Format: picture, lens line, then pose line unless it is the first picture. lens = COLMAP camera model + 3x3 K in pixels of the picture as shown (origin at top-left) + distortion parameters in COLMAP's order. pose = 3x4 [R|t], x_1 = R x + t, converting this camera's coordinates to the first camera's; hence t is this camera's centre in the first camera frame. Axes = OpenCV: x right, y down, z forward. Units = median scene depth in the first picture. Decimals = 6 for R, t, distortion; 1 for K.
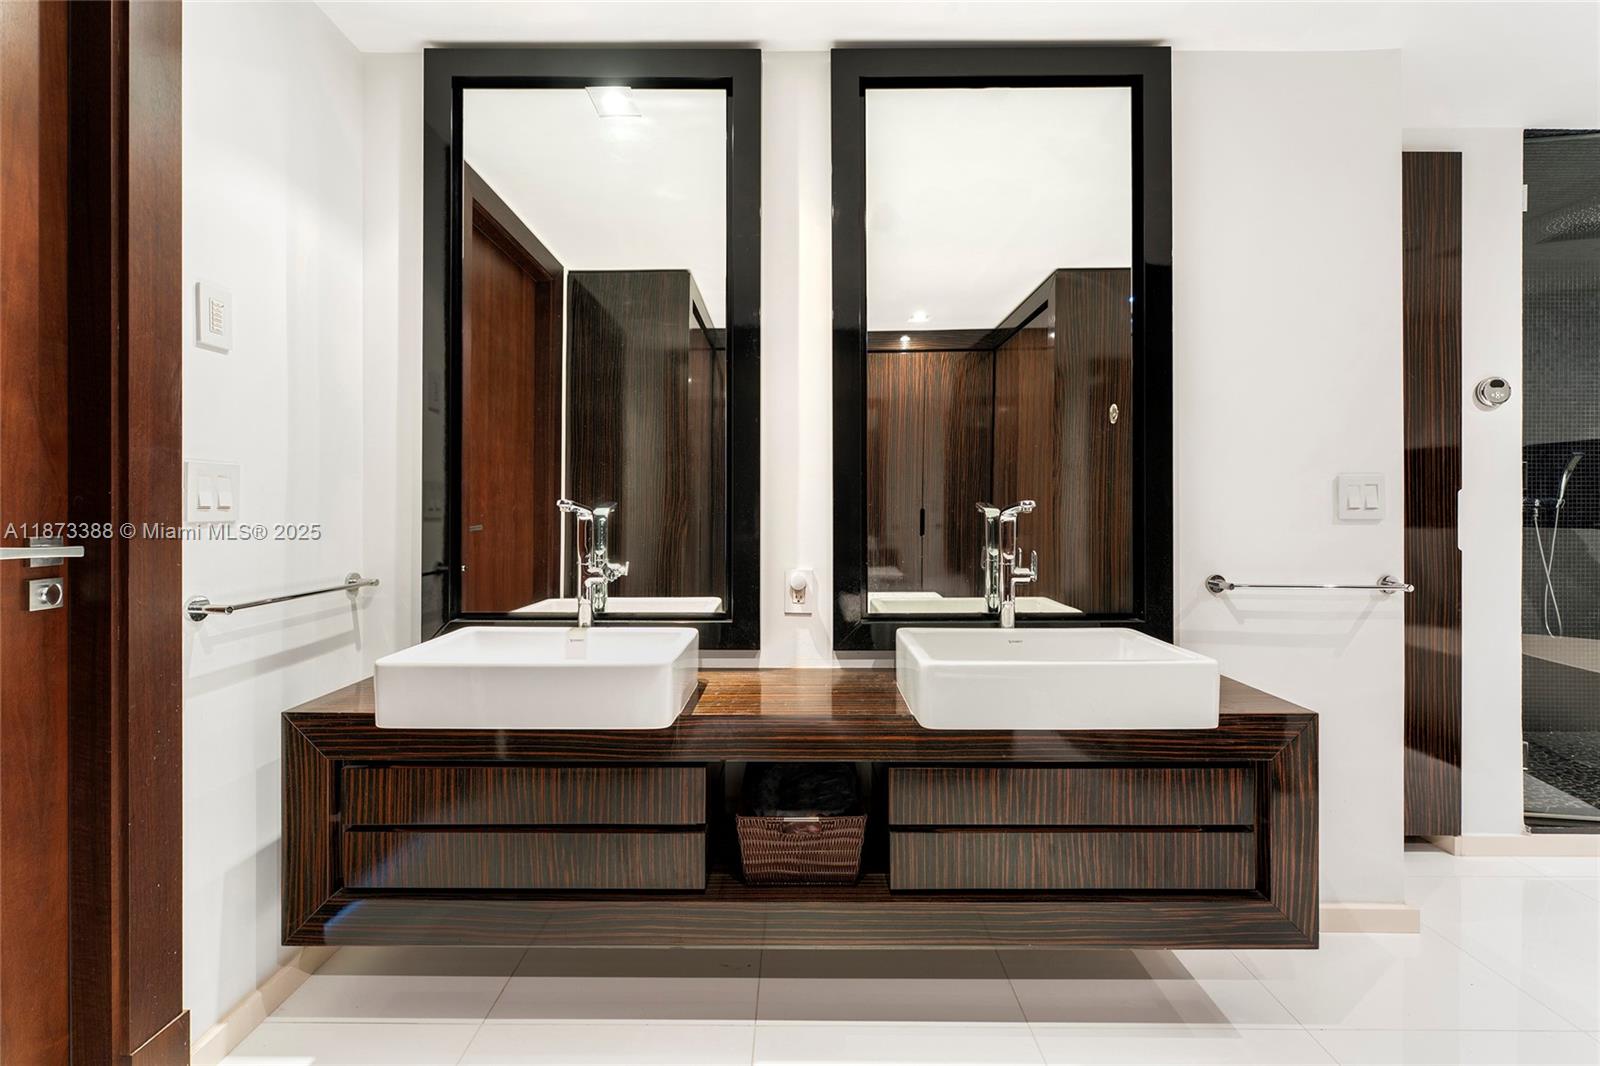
lens RADIAL K [[628.3, 0, 797.6], [0, 628.3, 507.4], [0, 0, 1]] dist [-0.016663, -0.000036]
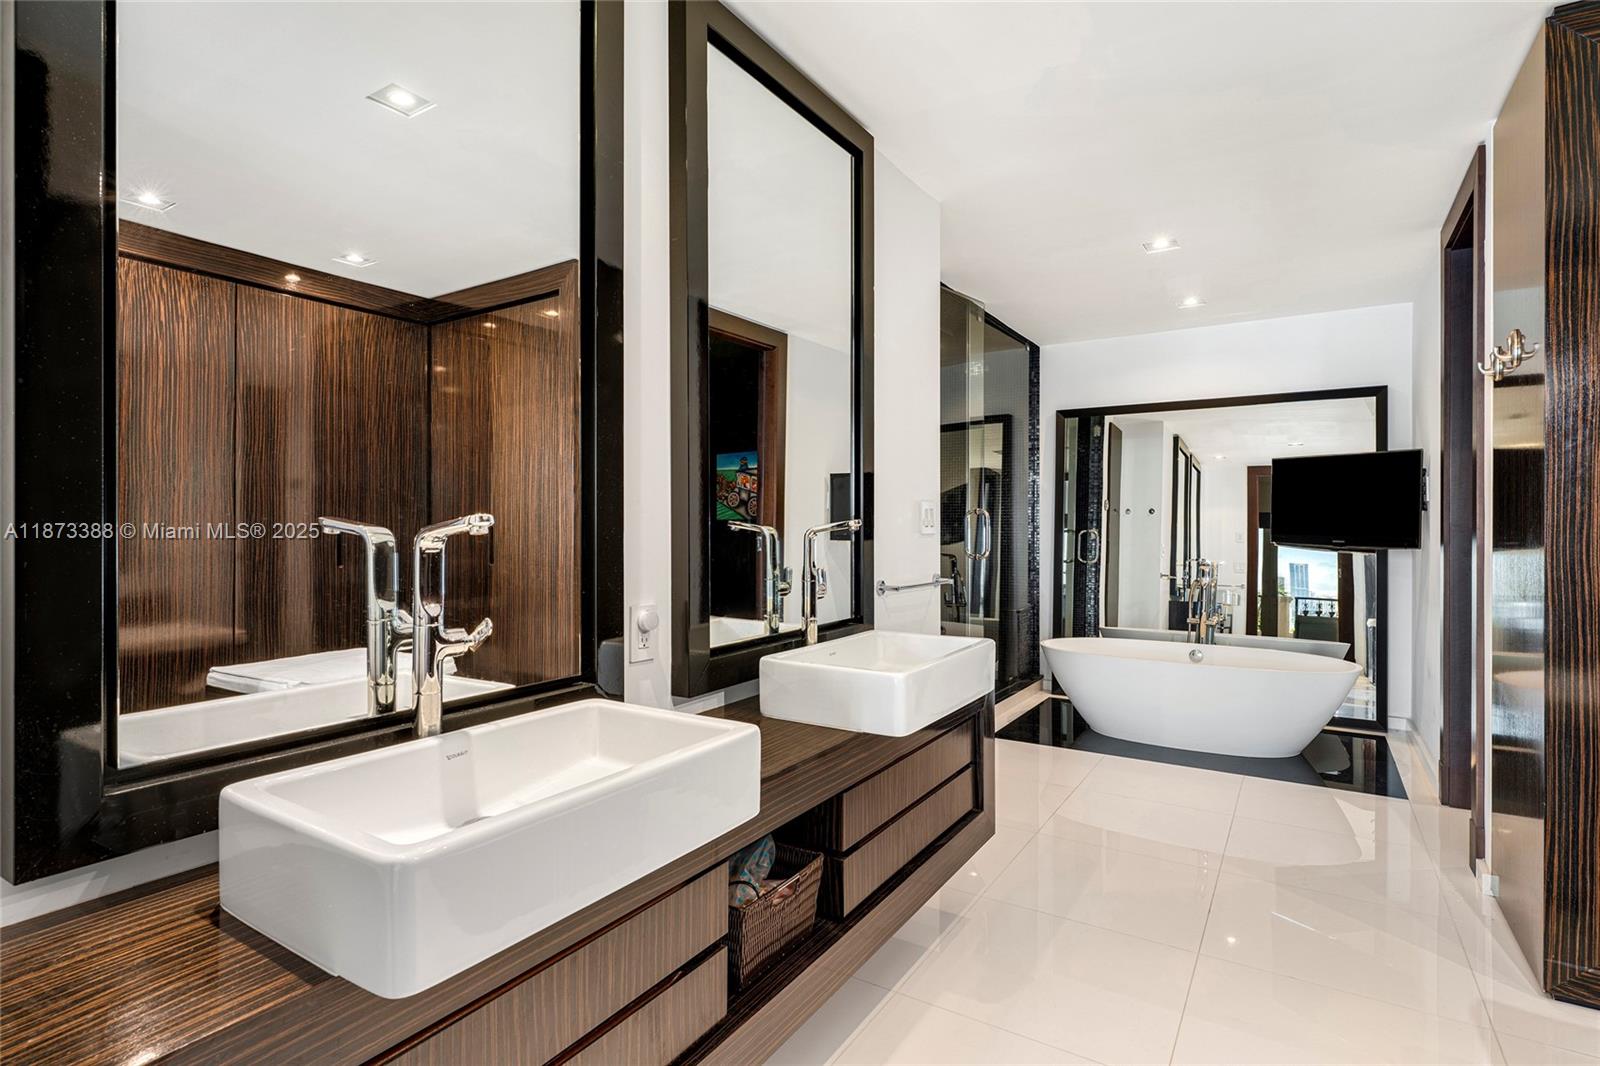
lens RADIAL K [[766.4, 0, 800.0], [0, 766.4, 533.0], [0, 0, 1]] dist [0.001508, 0.000001]
pose [[0.539710, 0.001869, 0.841849, -0.691646], [-0.003265, 0.999995, -0.000127, 0.008853], [-0.841845, -0.002680, 0.539713, 0.319054]]
